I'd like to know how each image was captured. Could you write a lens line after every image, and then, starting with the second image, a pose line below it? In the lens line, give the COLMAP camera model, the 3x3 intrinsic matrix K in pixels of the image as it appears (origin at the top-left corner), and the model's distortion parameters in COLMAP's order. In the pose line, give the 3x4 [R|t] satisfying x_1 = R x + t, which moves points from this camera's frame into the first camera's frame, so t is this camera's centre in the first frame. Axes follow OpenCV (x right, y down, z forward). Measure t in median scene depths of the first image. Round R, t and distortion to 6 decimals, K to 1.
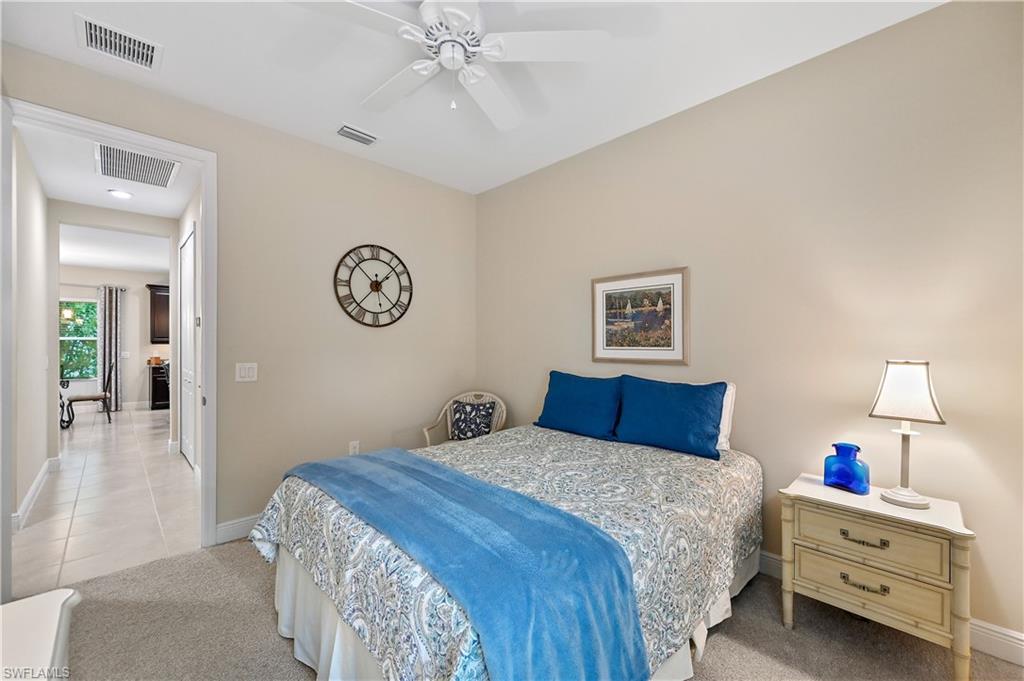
lens RADIAL K [[404.0, 0, 519.7], [0, 404.0, 340.6], [0, 0, 1]] dist [0.006556, -0.001316]
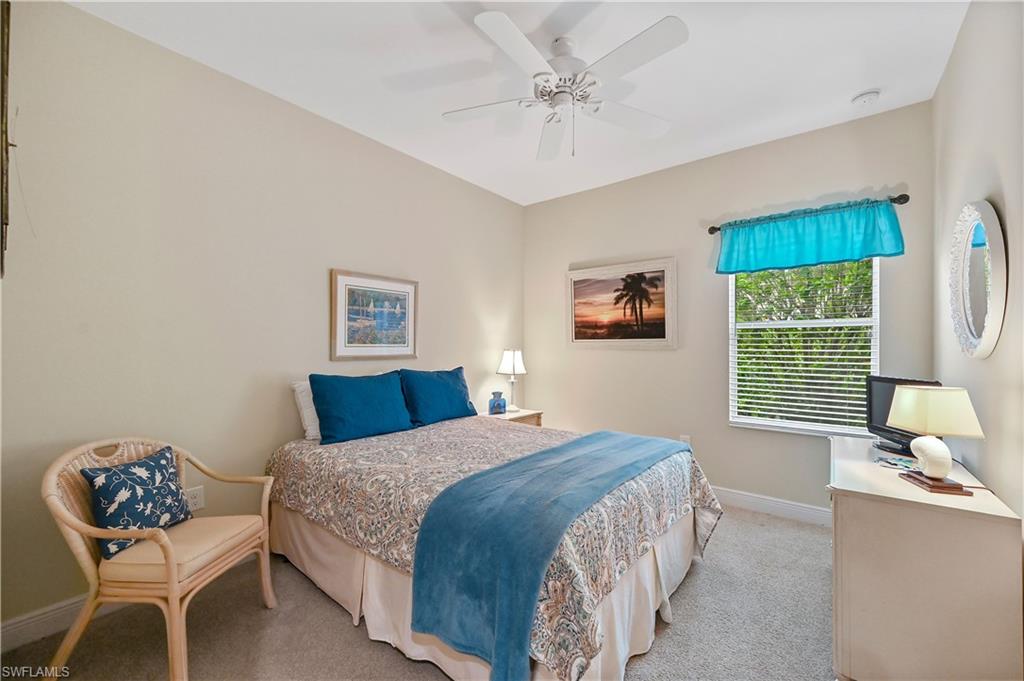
lens RADIAL K [[404.0, 0, 507.1], [0, 404.0, 341.3], [0, 0, 1]] dist [0.006556, -0.001316]
pose [[-0.085754, 0.004128, 0.996308, -0.793284], [-0.010994, 0.999927, -0.005090, 0.009855], [-0.996256, -0.011390, -0.085702, 0.736281]]
